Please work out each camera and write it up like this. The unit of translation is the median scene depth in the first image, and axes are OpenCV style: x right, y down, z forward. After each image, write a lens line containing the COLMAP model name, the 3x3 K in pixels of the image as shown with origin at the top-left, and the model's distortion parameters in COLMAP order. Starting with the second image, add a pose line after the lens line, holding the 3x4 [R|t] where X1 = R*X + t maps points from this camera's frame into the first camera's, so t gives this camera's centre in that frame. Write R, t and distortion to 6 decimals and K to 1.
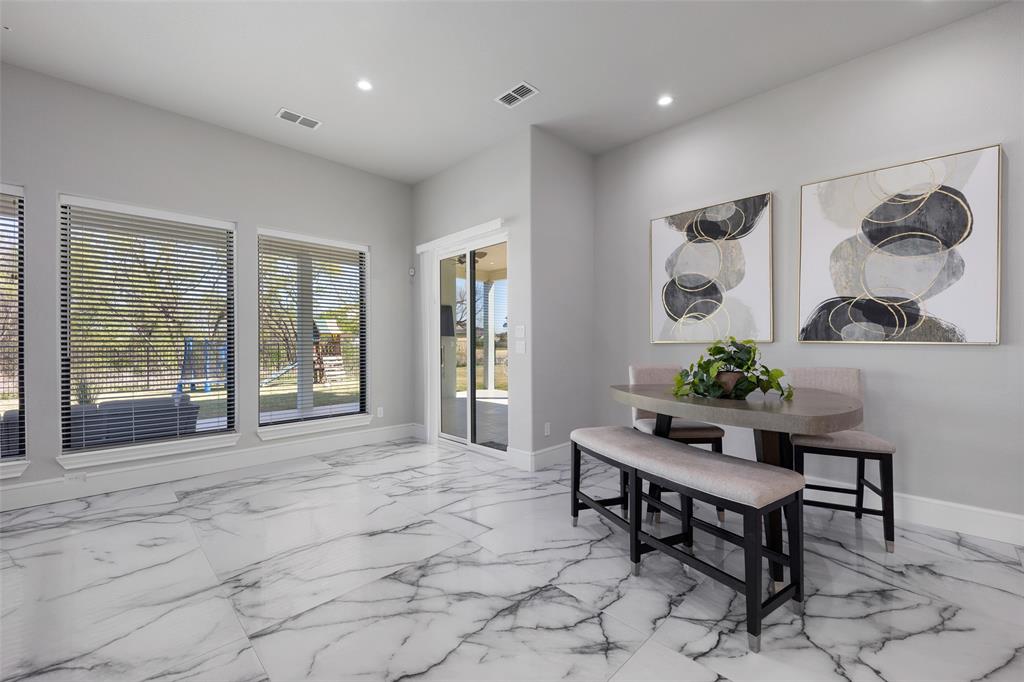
lens RADIAL K [[421.5, 0, 522.9], [0, 421.5, 344.6], [0, 0, 1]] dist [-0.011355, -0.002547]
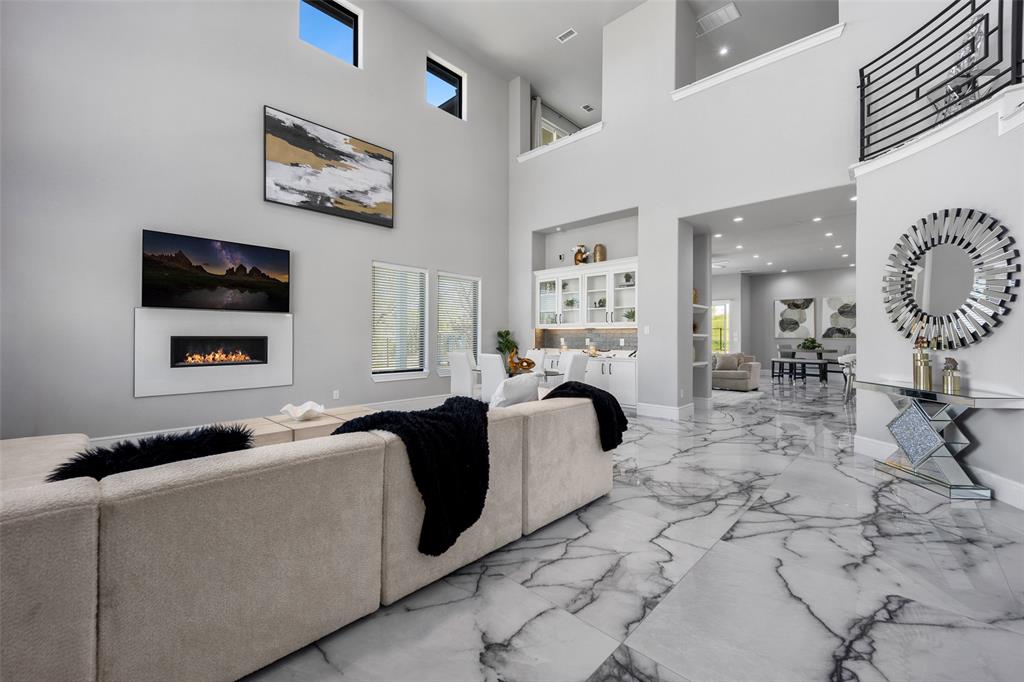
lens RADIAL K [[421.5, 0, 513.6], [0, 421.5, 336.7], [0, 0, 1]] dist [-0.011355, -0.002547]
pose [[0.999947, 0.005261, 0.008811, -2.097591], [-0.005219, 0.999975, -0.004724, 0.013452], [-0.008835, 0.004677, 0.999950, -2.681884]]
